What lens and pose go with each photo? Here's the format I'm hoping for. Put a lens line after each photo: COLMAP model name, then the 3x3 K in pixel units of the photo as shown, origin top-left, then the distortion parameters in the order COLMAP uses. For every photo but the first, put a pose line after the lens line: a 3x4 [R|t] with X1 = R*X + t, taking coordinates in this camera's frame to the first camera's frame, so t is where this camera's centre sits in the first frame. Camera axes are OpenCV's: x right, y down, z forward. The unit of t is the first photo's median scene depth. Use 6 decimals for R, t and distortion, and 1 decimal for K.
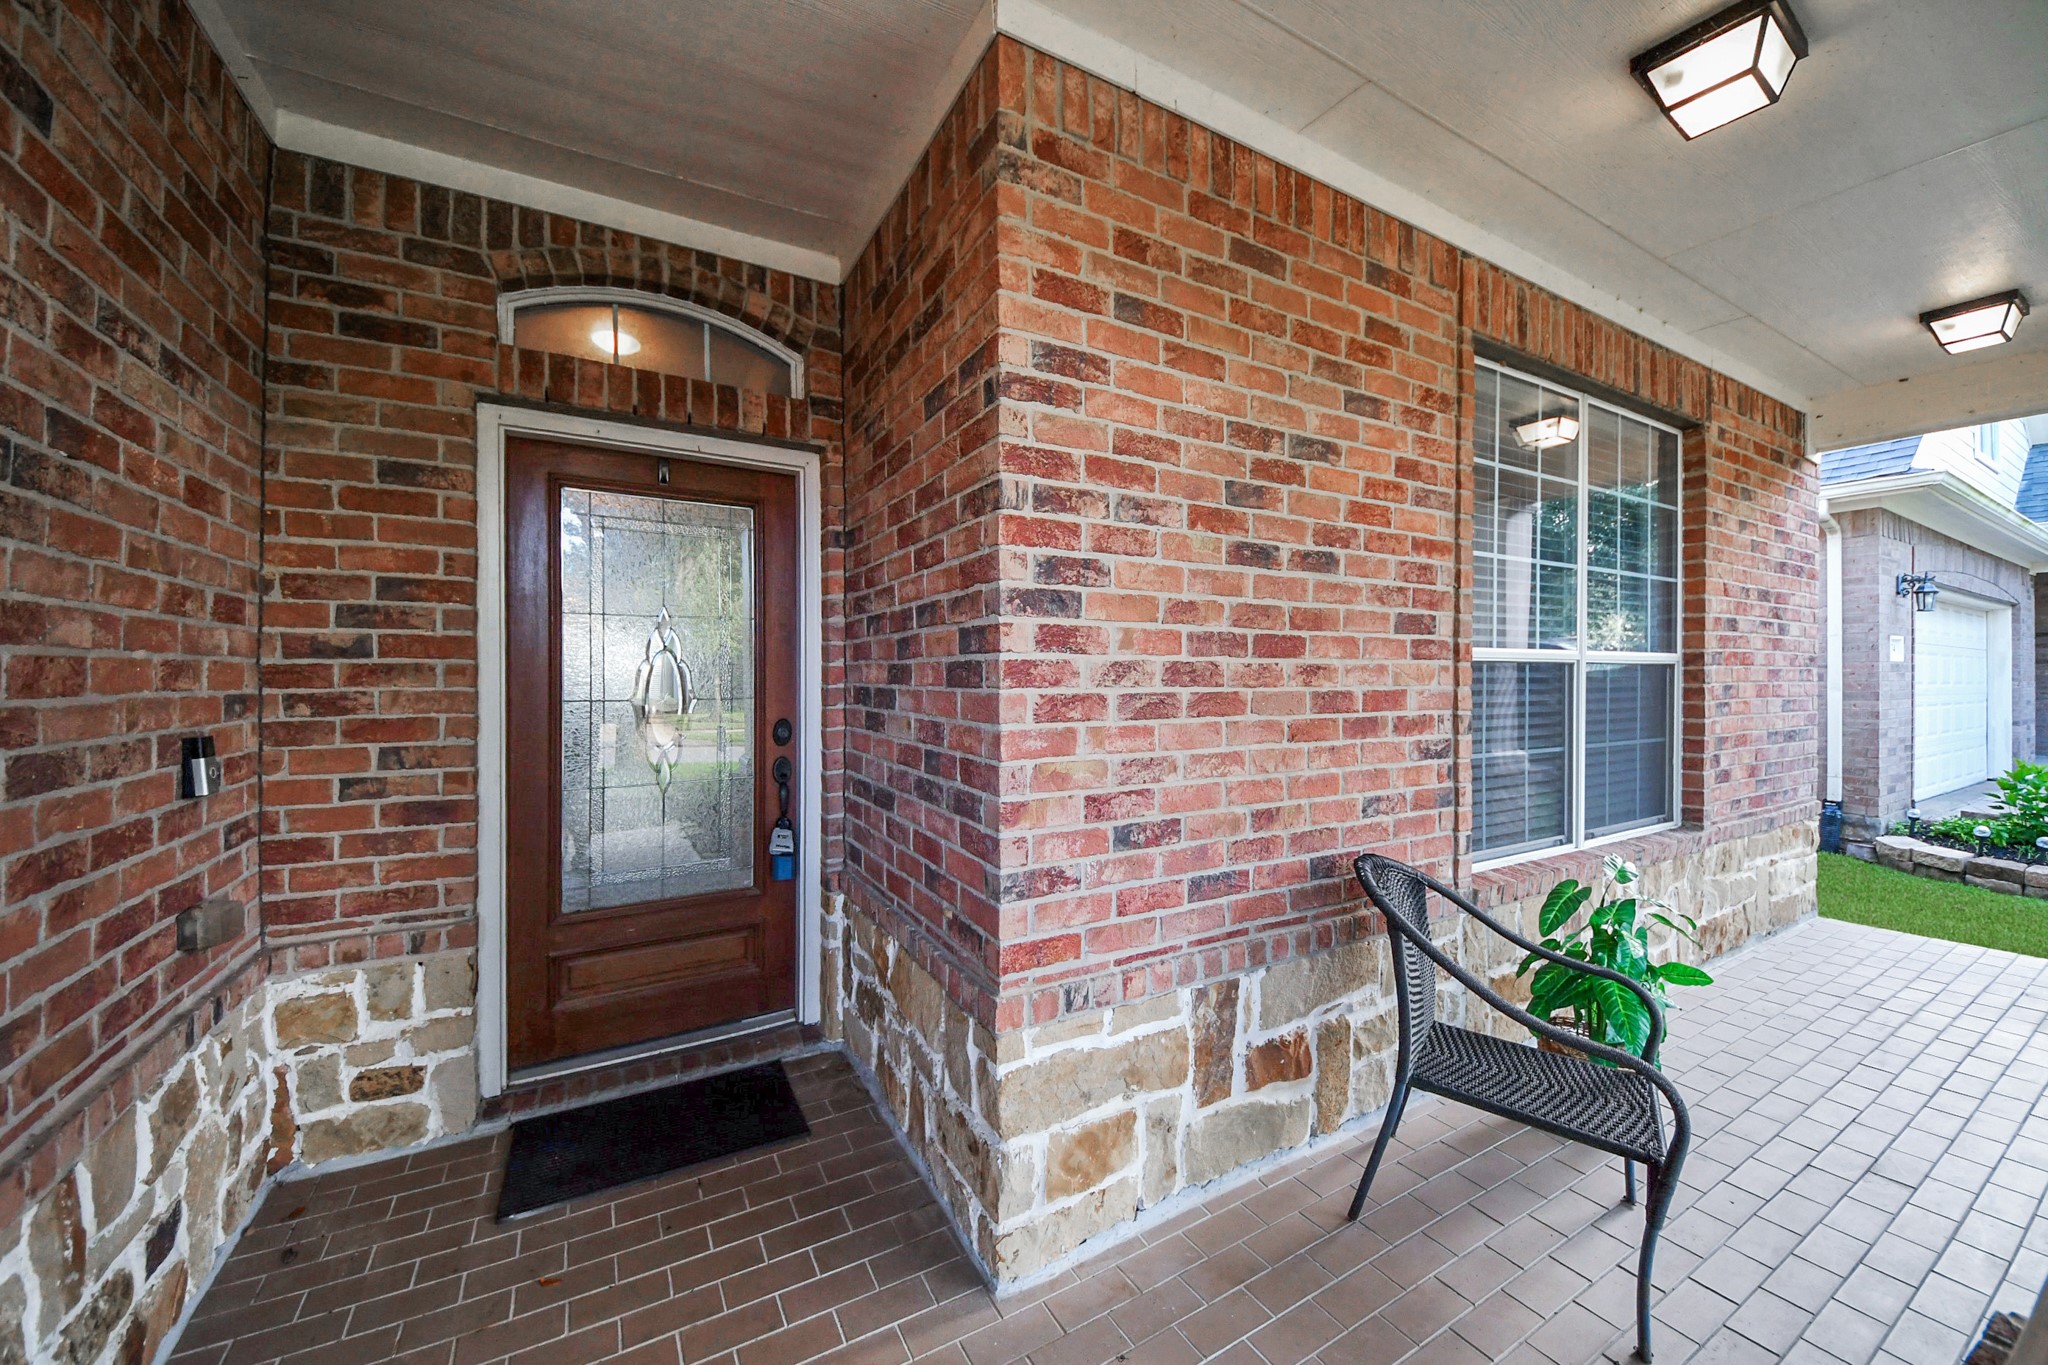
lens RADIAL K [[757.1, 0, 1015.2], [0, 757.1, 680.3], [0, 0, 1]] dist [0.018065, -0.010421]
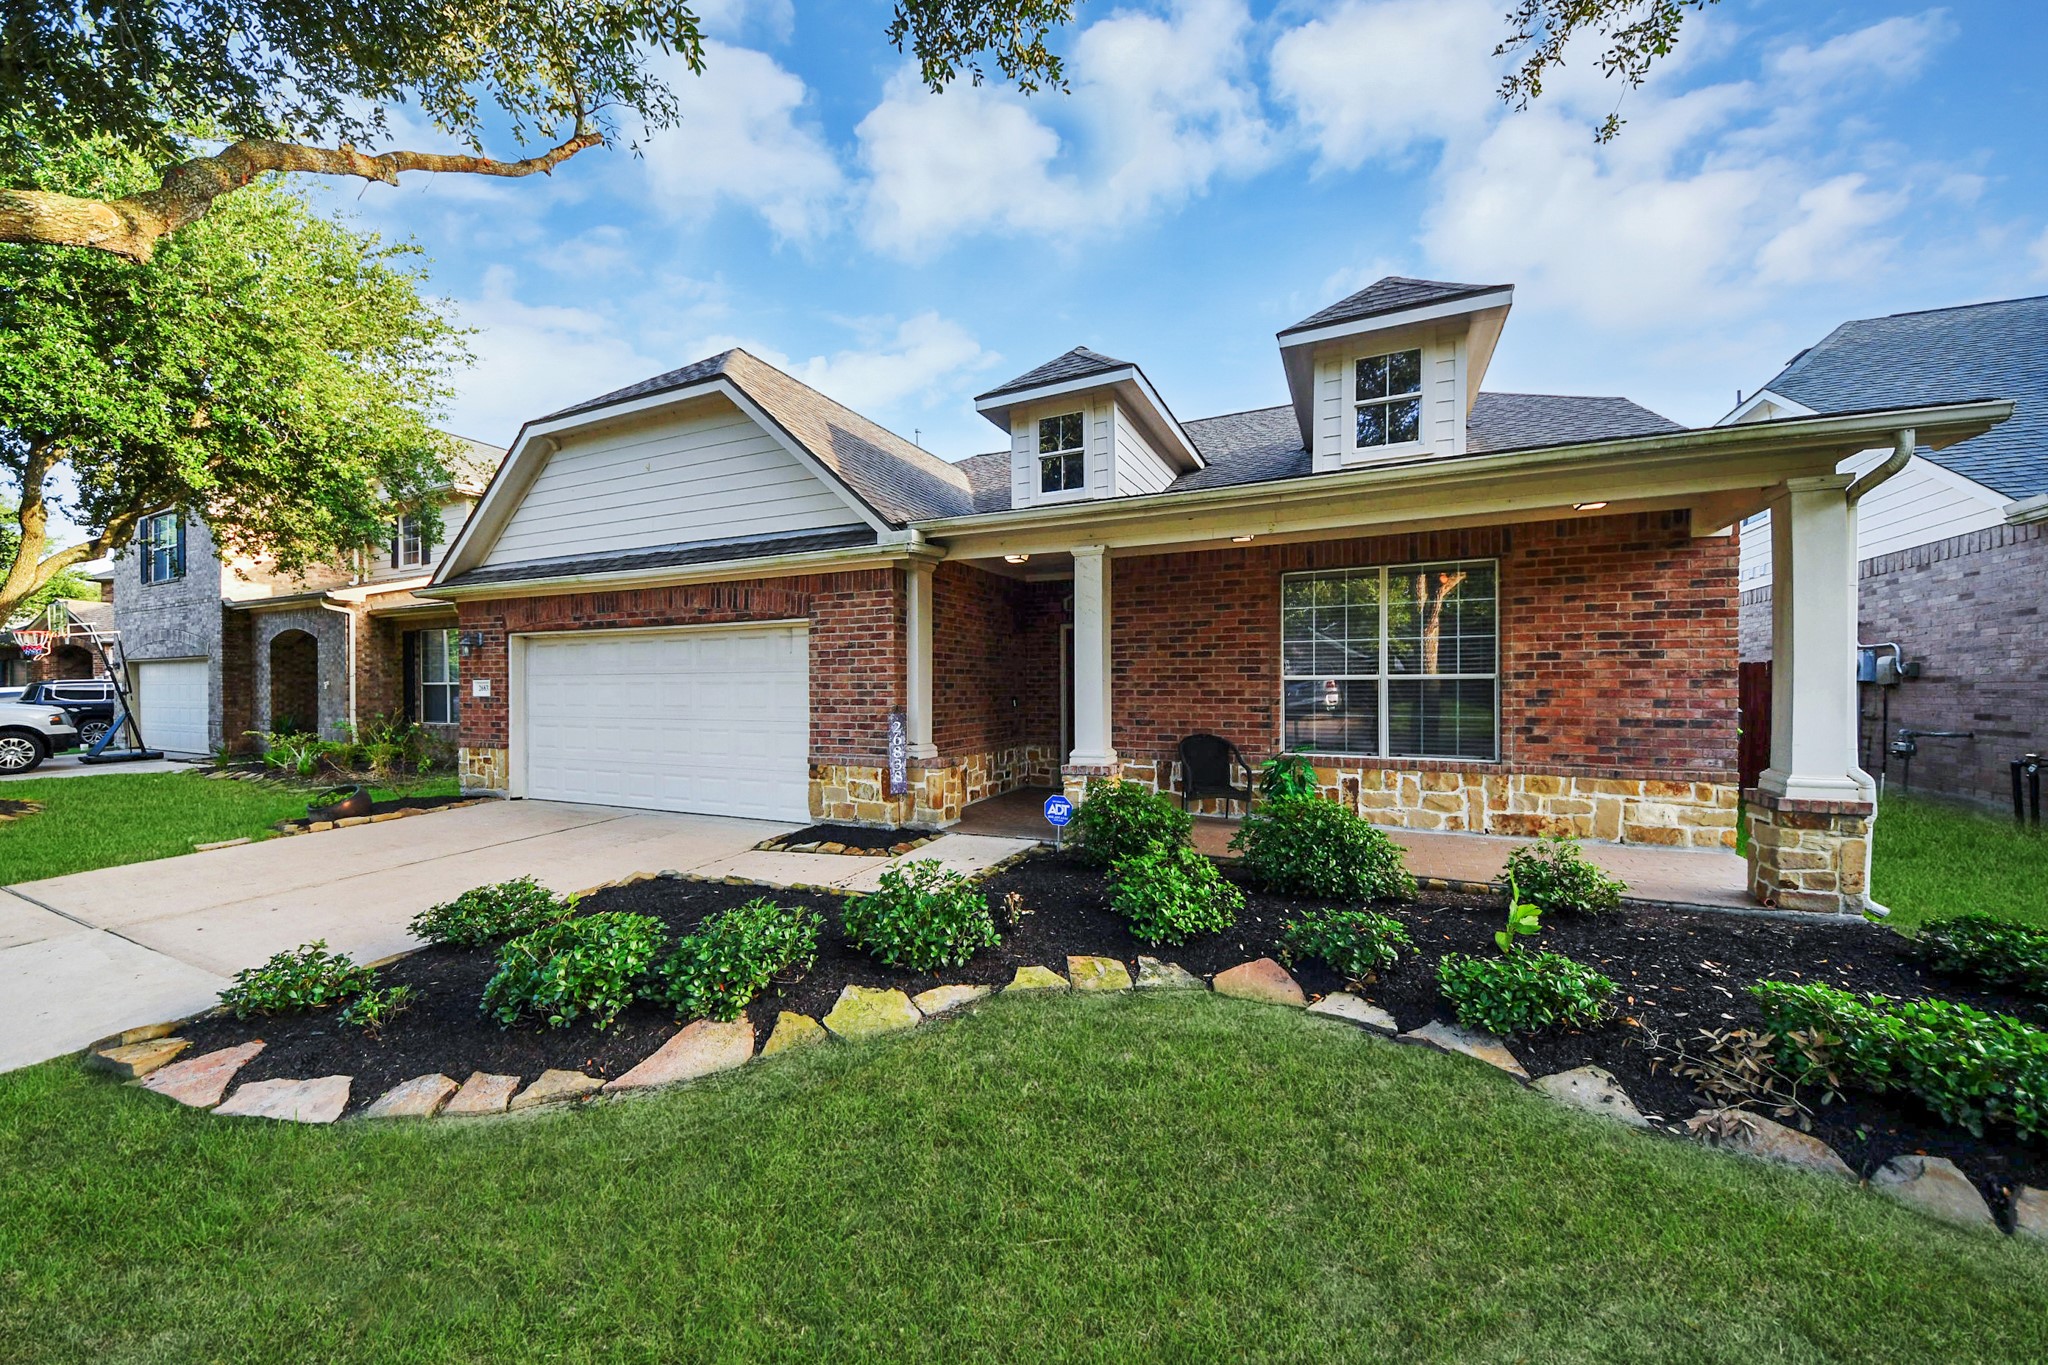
lens RADIAL K [[732.7, 0, 1023.3], [0, 732.7, 688.1], [0, 0, 1]] dist [0.039570, -0.023536]
pose [[0.589595, 0.001194, -0.807698, 2.901958], [-0.002104, 0.999998, -0.000058, 0.007456], [0.807696, 0.001733, 0.589596, -1.871457]]
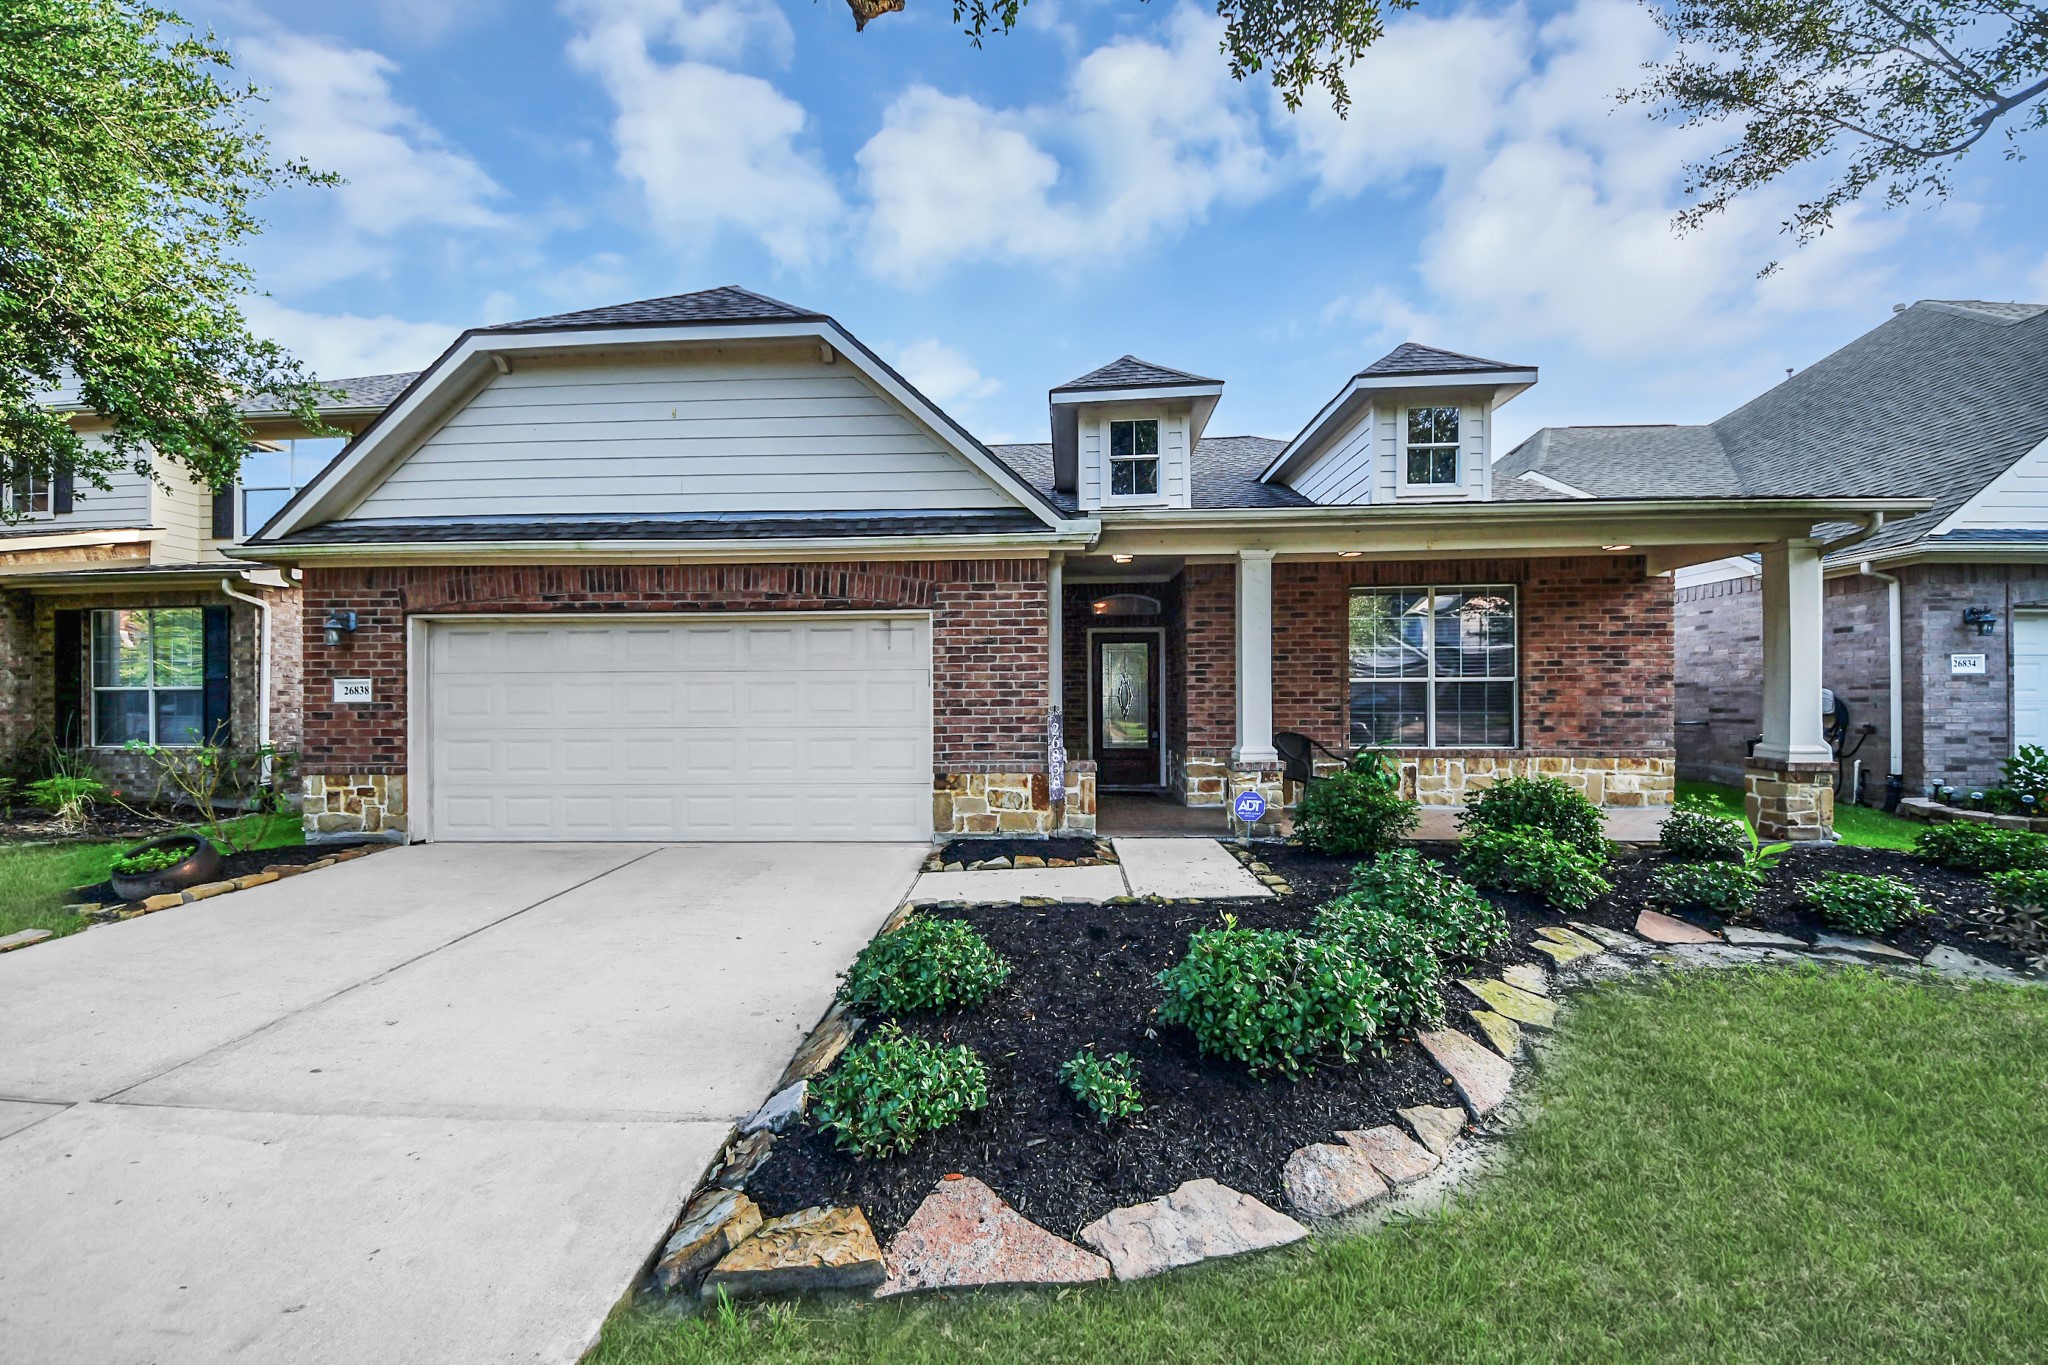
lens RADIAL K [[725.8, 0, 1016.6], [0, 725.8, 696.5], [0, 0, 1]] dist [0.040734, -0.025470]
pose [[0.847276, -0.005334, -0.531126, 1.327821], [0.001334, 0.999968, -0.007914, 0.073609], [0.531151, 0.005997, 0.847256, -3.112117]]
